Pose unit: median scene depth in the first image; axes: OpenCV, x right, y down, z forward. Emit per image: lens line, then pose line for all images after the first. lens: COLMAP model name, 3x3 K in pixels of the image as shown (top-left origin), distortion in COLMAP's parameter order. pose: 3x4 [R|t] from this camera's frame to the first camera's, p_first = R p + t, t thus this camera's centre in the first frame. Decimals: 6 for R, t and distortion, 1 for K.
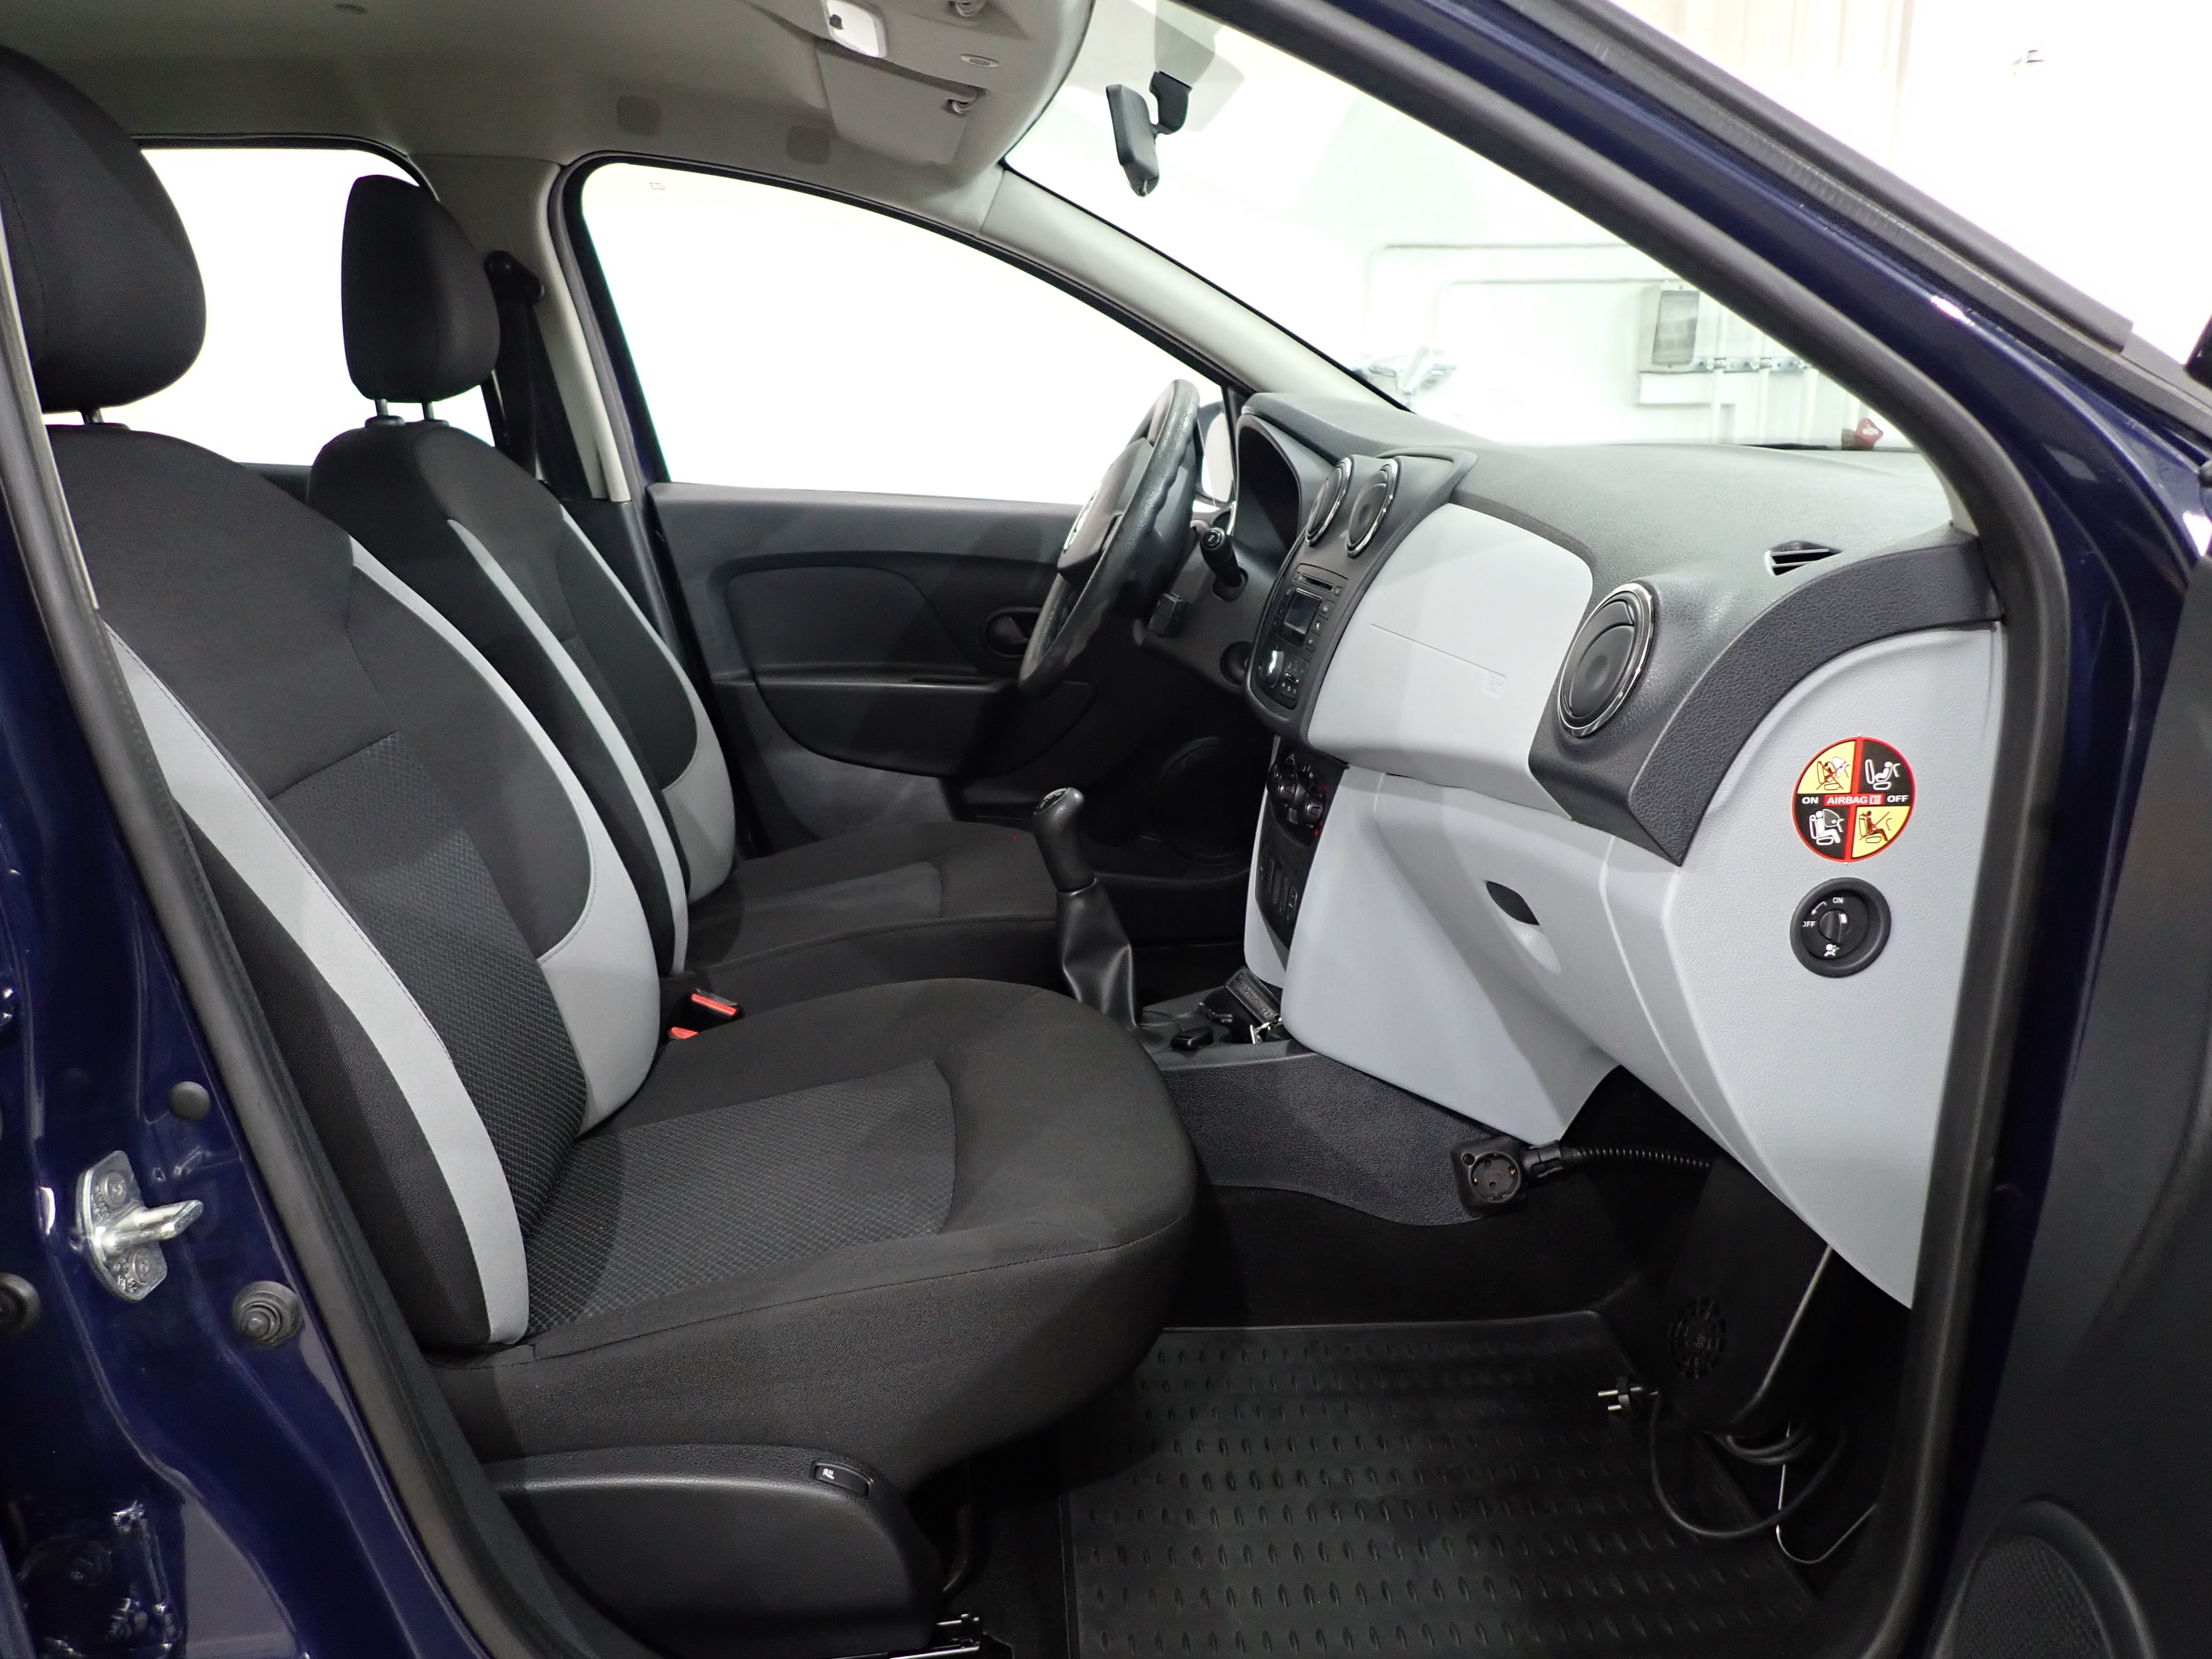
lens RADIAL K [[1625.8, 0, 1102.2], [0, 1625.8, 825.1], [0, 0, 1]] dist [-0.000763, -0.006290]
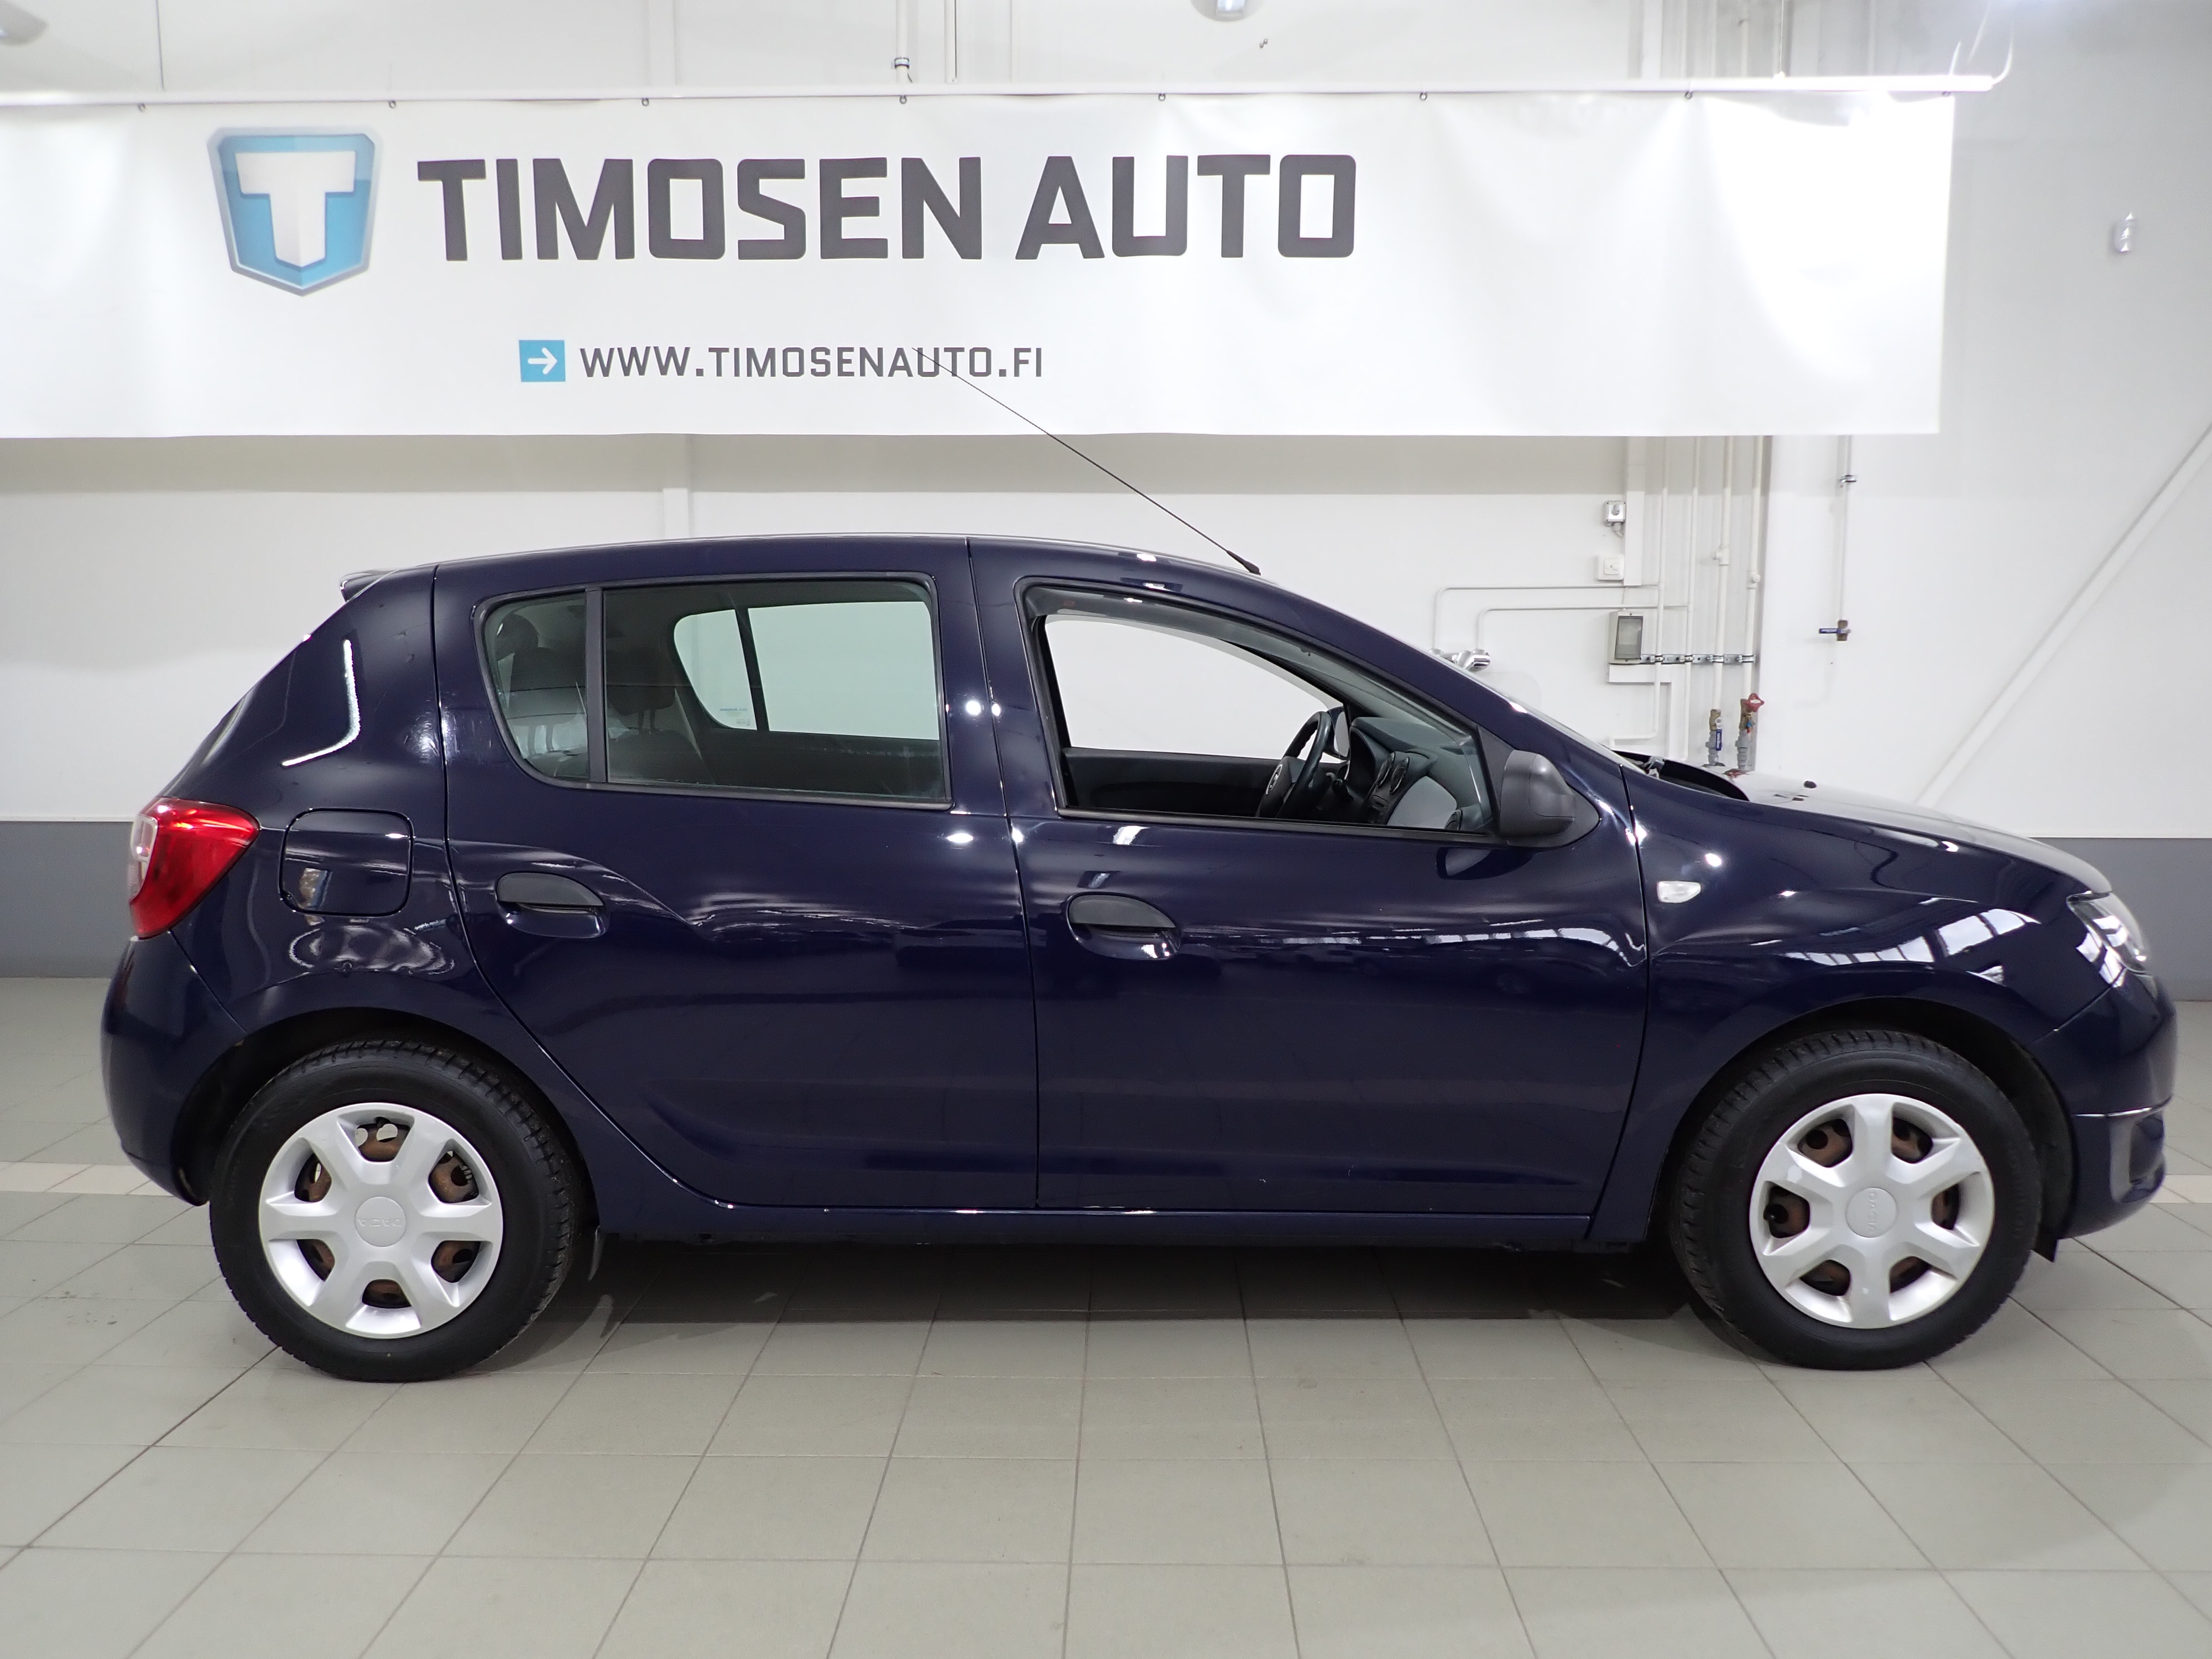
lens RADIAL K [[1625.8, 0, 1109.1], [0, 1625.8, 827.5], [0, 0, 1]] dist [-0.000763, -0.006290]
pose [[0.997036, 0.010460, -0.076219, -0.068872], [-0.018965, 0.993557, -0.111739, 0.132798], [0.074559, 0.112853, 0.990810, -1.137508]]
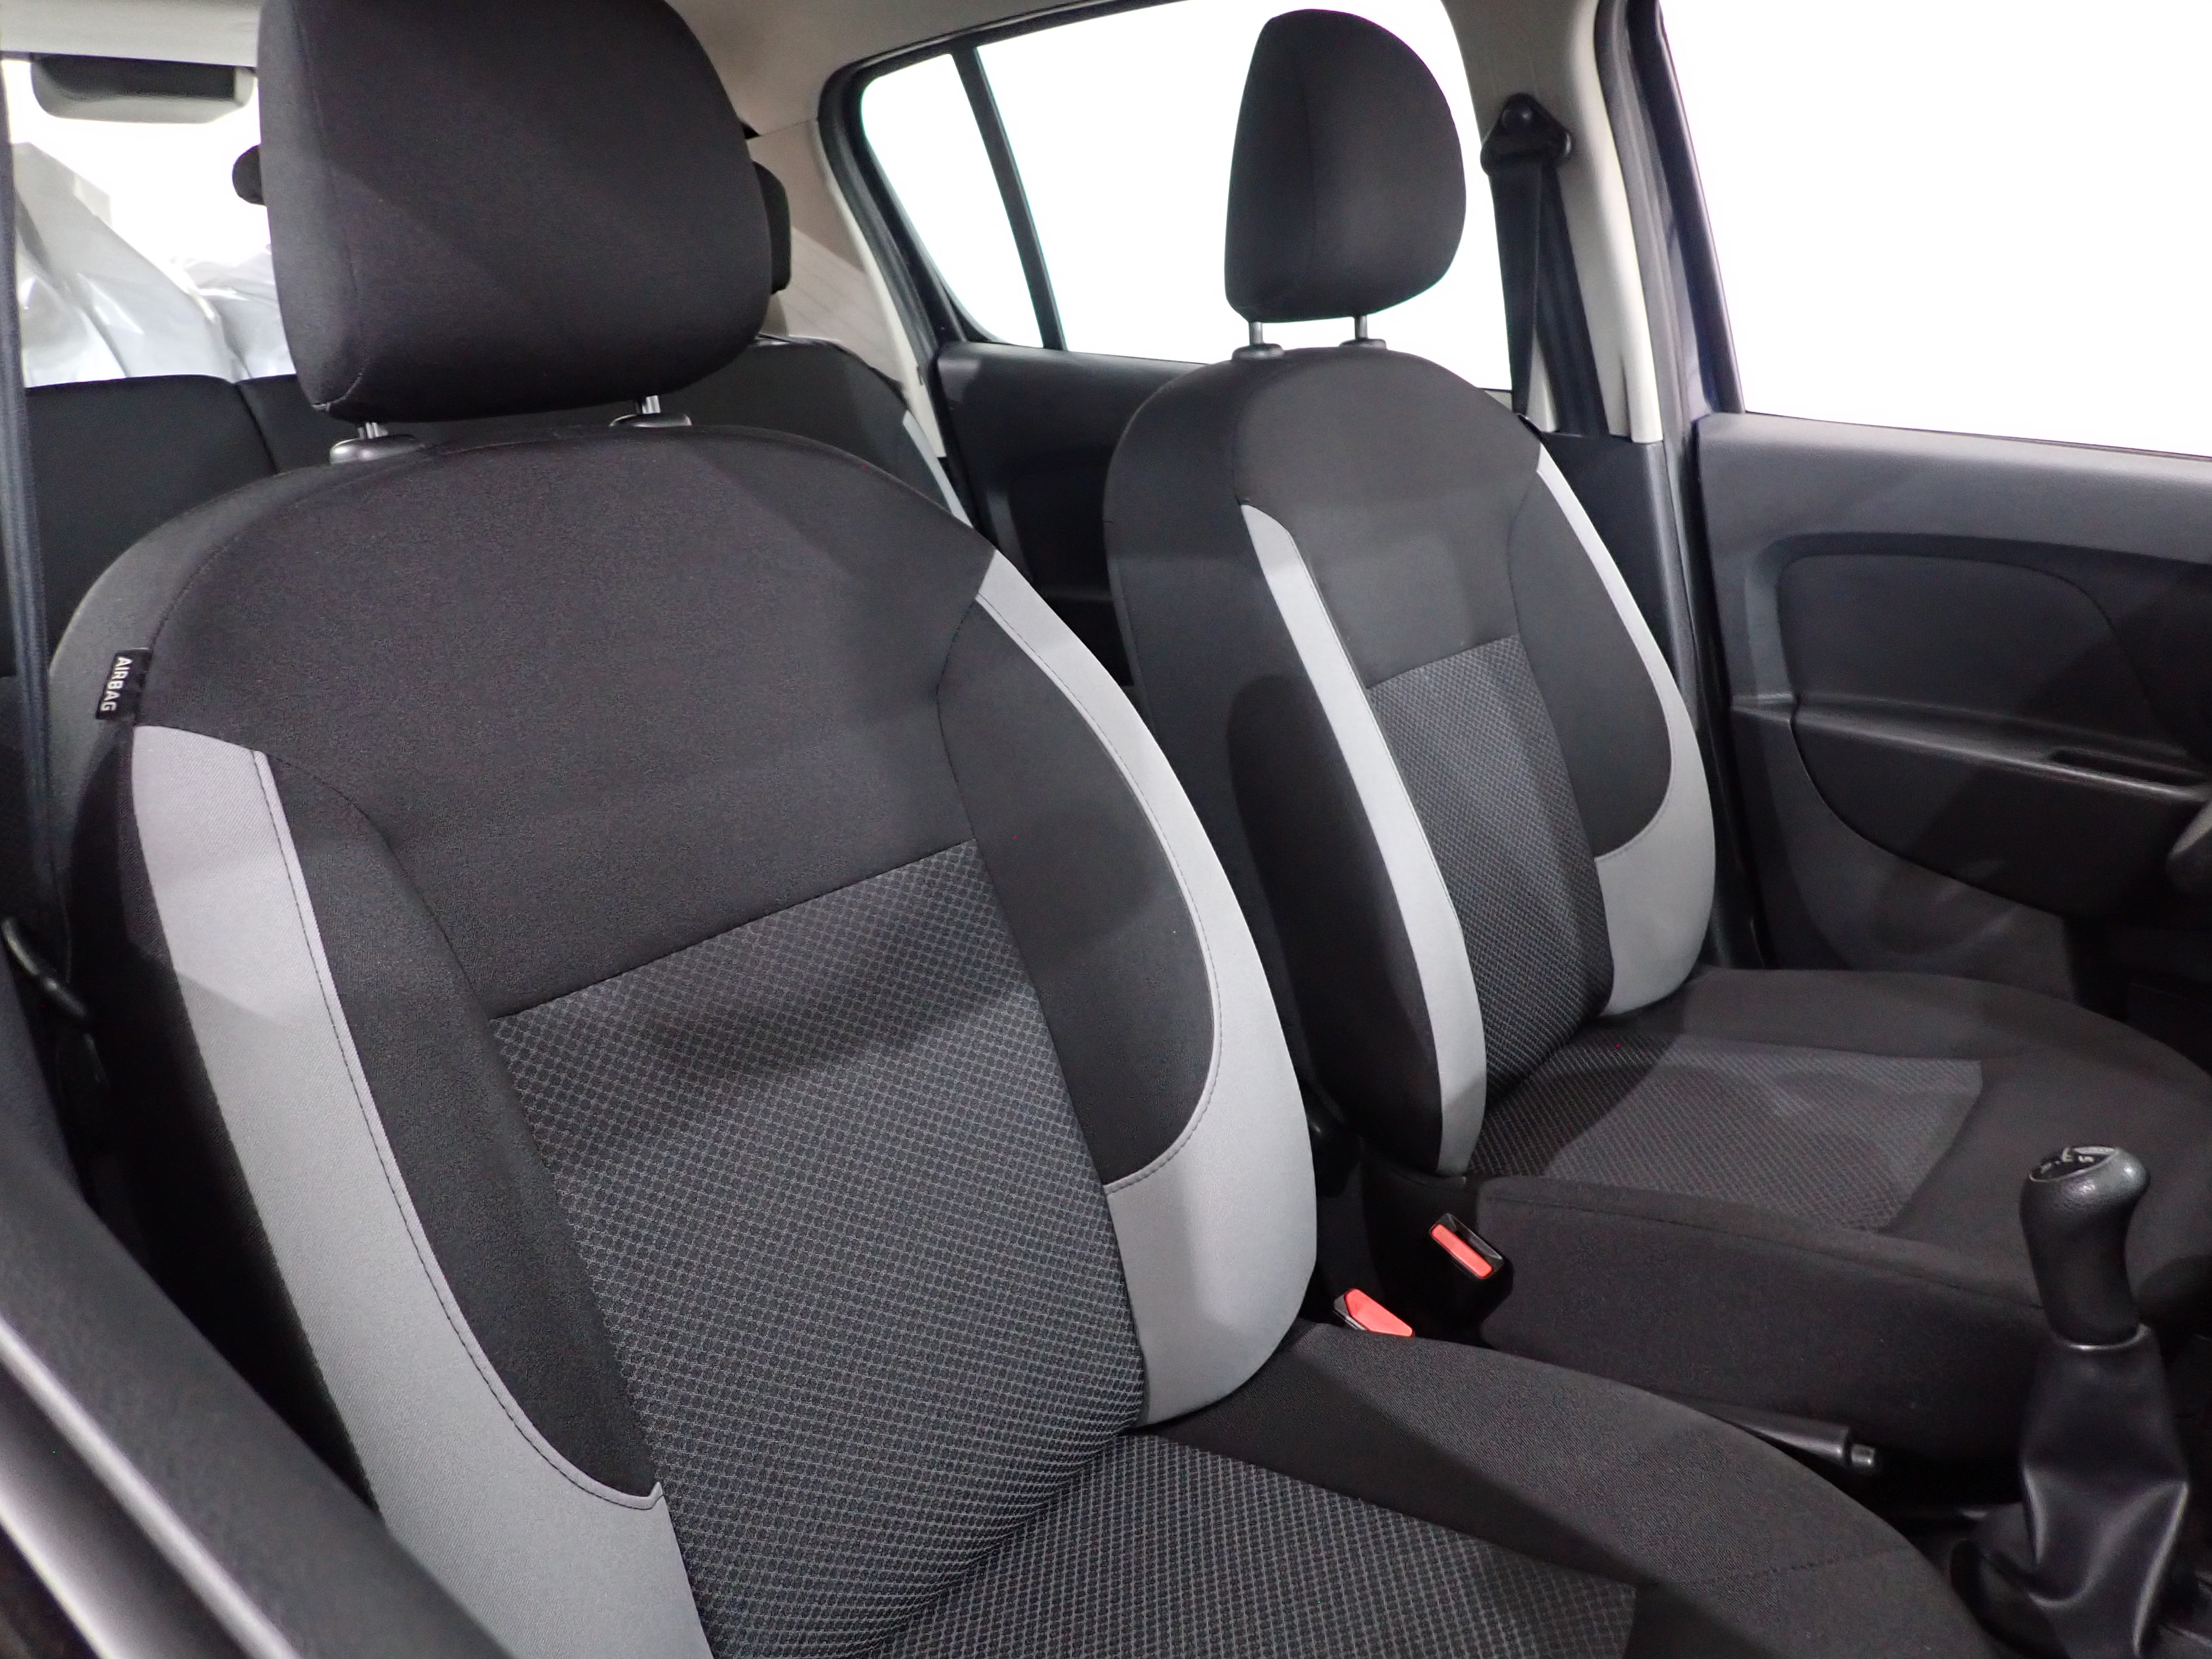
lens RADIAL K [[1625.8, 0, 1098.3], [0, 1625.8, 846.3], [0, 0, 1]] dist [-0.000763, -0.006290]
pose [[0.703823, 0.228177, -0.672732, 0.059111], [-0.149291, 0.973371, 0.173957, -0.122884], [0.694511, -0.022002, 0.719145, 0.337374]]
